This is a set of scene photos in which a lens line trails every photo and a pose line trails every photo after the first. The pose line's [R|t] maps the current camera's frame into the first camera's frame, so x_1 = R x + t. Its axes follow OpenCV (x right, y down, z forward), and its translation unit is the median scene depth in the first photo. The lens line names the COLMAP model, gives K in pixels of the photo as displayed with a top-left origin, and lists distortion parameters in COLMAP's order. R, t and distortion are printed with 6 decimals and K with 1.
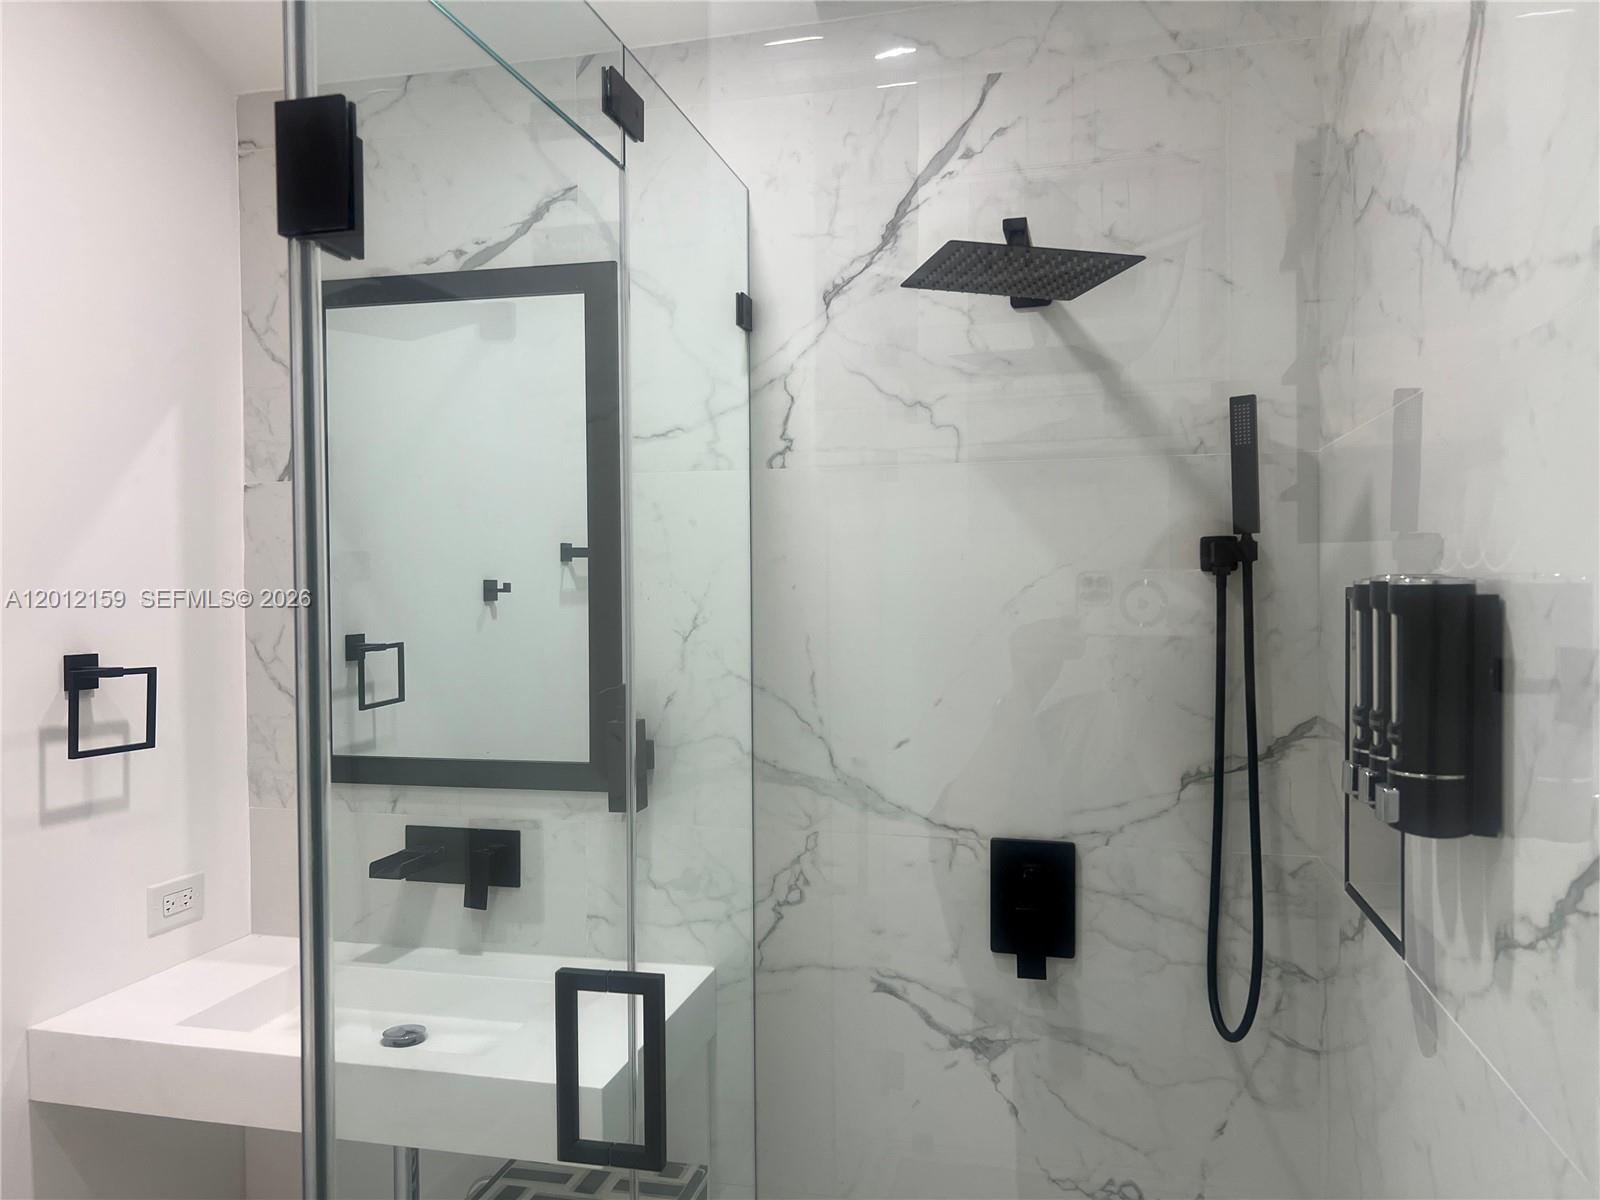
lens RADIAL K [[1207.6, 0, 795.5], [0, 1207.6, 612.8], [0, 0, 1]] dist [0.097409, -0.185685]
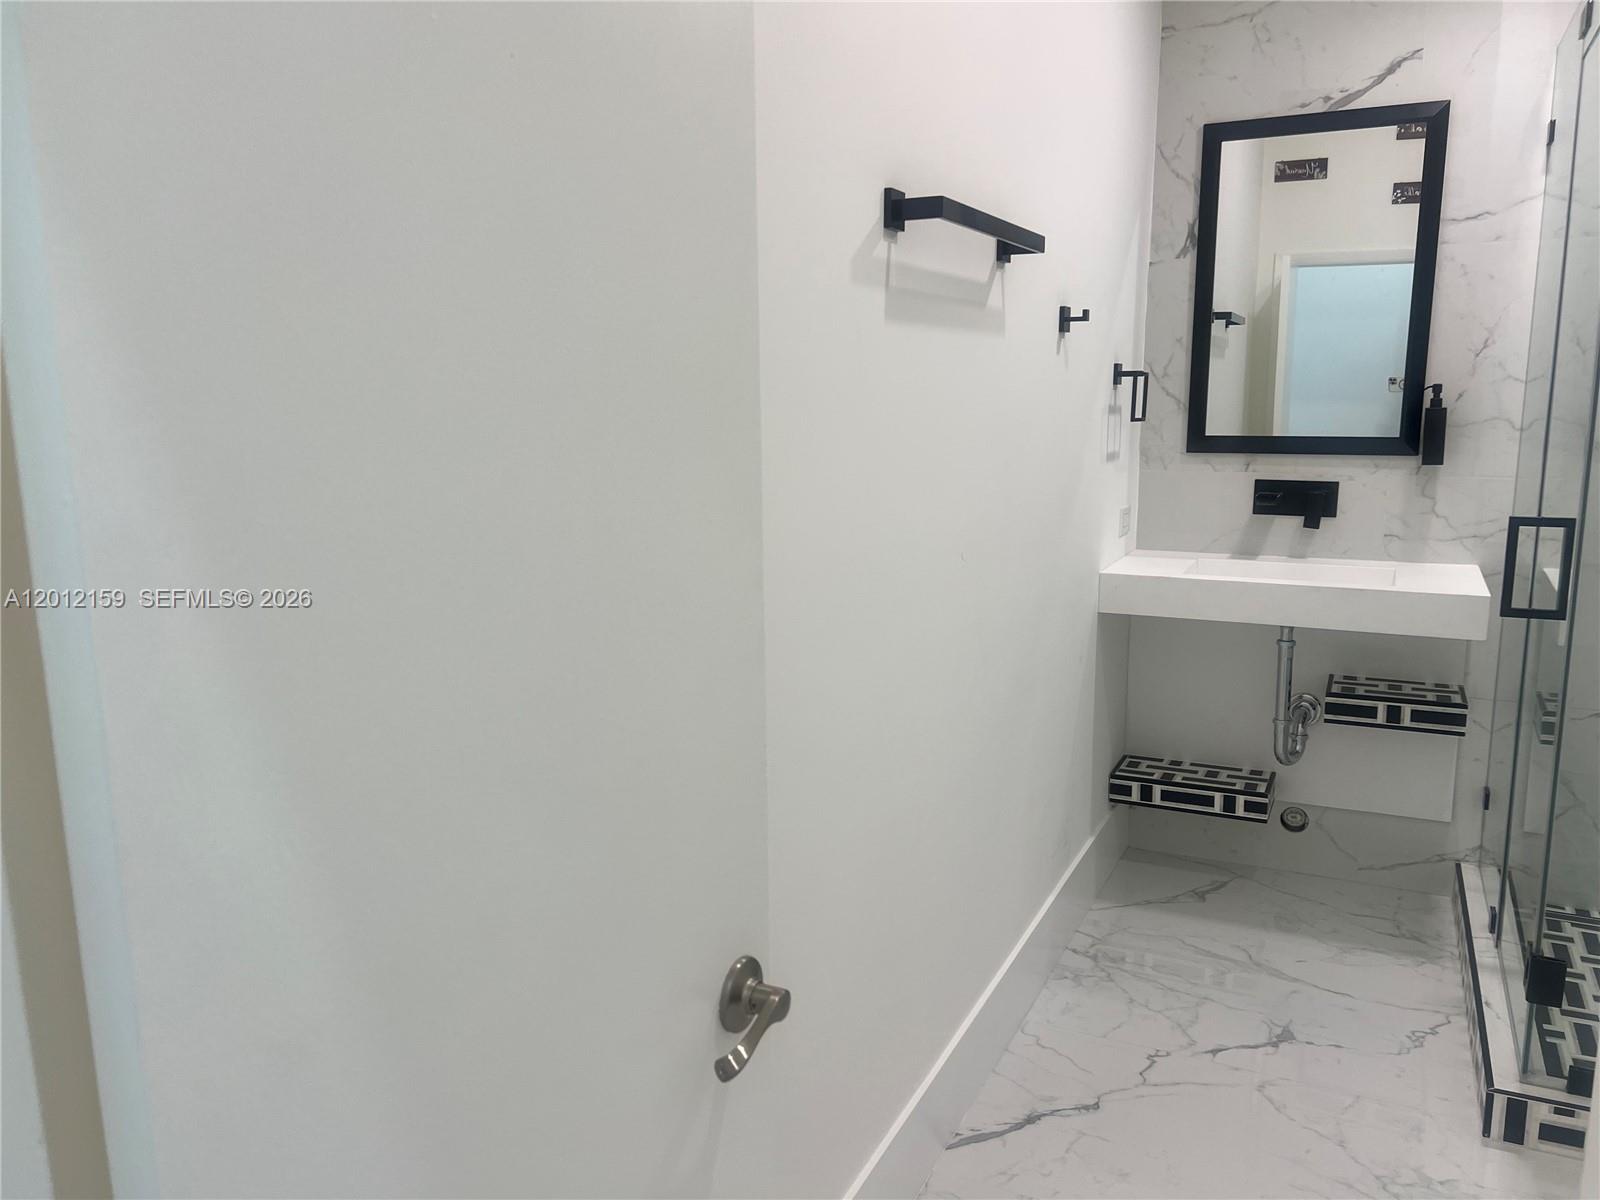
lens RADIAL K [[1226.7, 0, 813.3], [0, 1226.7, 608.3], [0, 0, 1]] dist [0.024593, -0.011440]
pose [[0.980163, 0.032991, -0.195427, -0.611634], [-0.001637, 0.987363, 0.158469, 0.094089], [0.198186, -0.155006, 0.967830, -0.753971]]
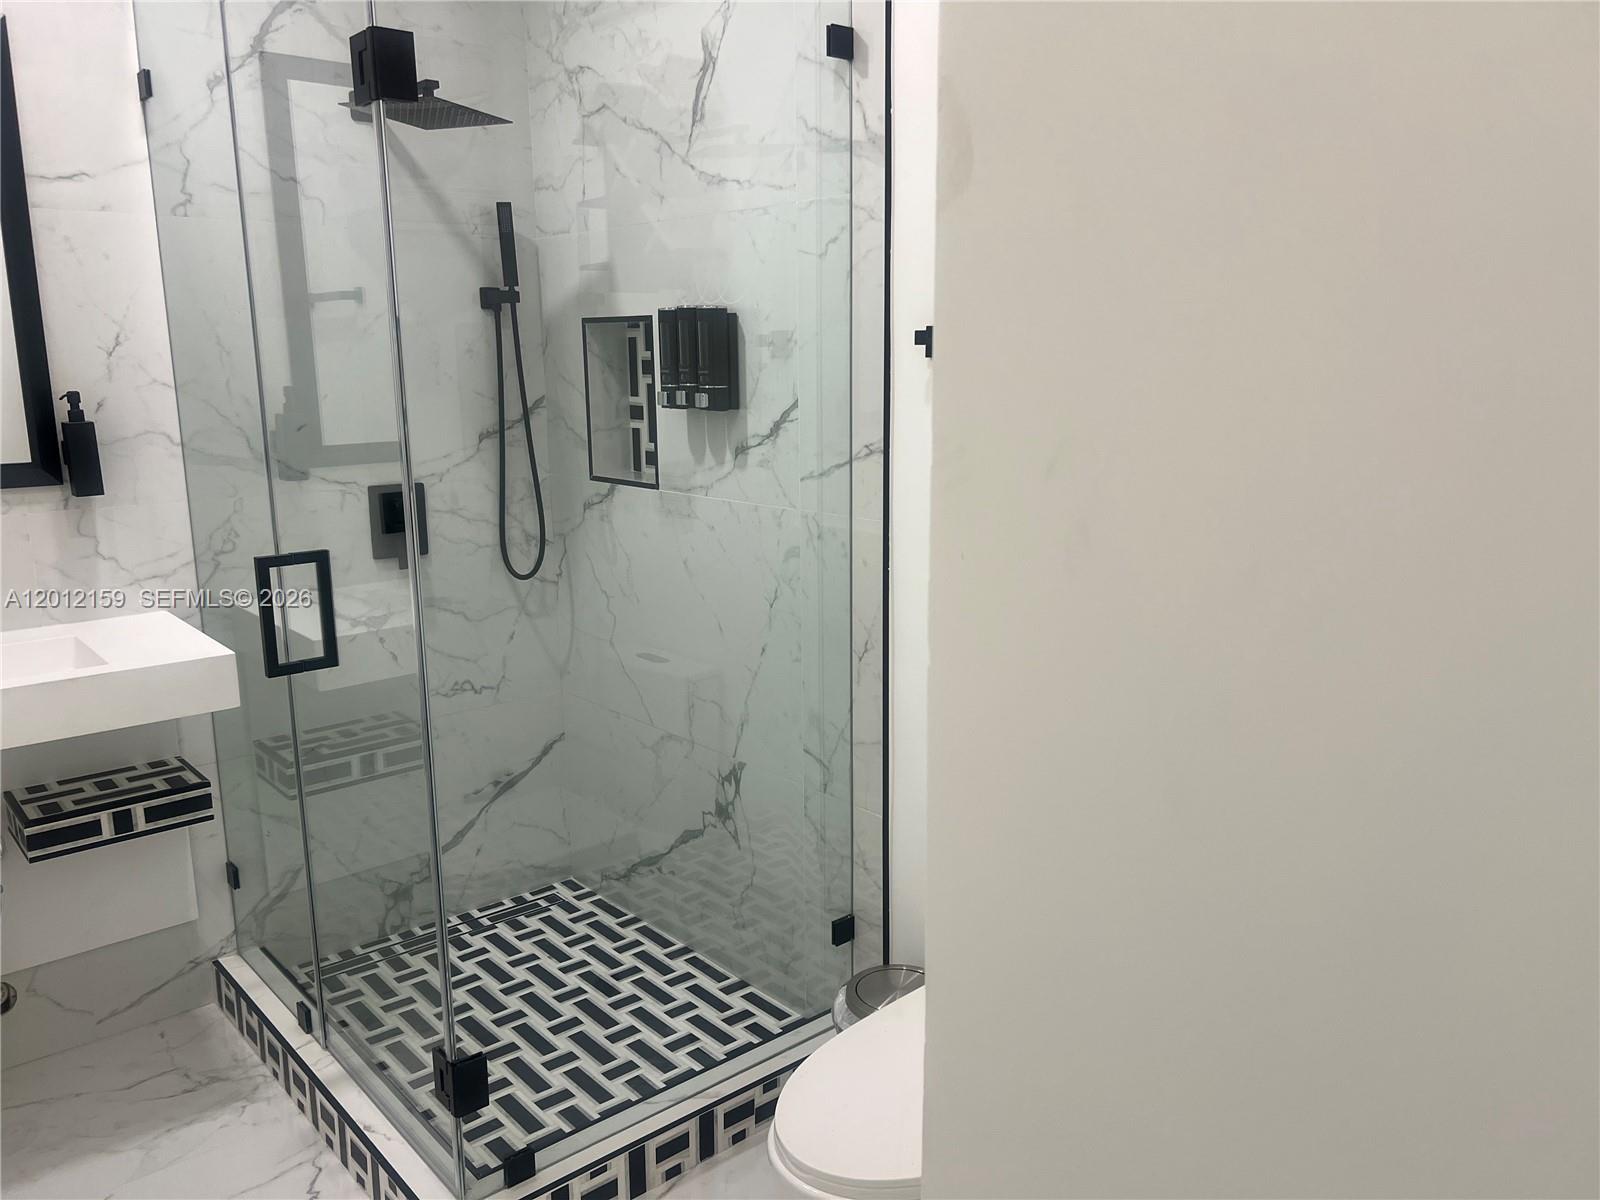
lens RADIAL K [[1226.7, 0, 813.3], [0, 1226.7, 608.3], [0, 0, 1]] dist [0.024593, -0.011440]
pose [[0.585281, -0.164084, 0.794055, -0.723034], [0.020335, 0.981972, 0.187927, 0.054915], [-0.810576, -0.093843, 0.578066, -0.334542]]
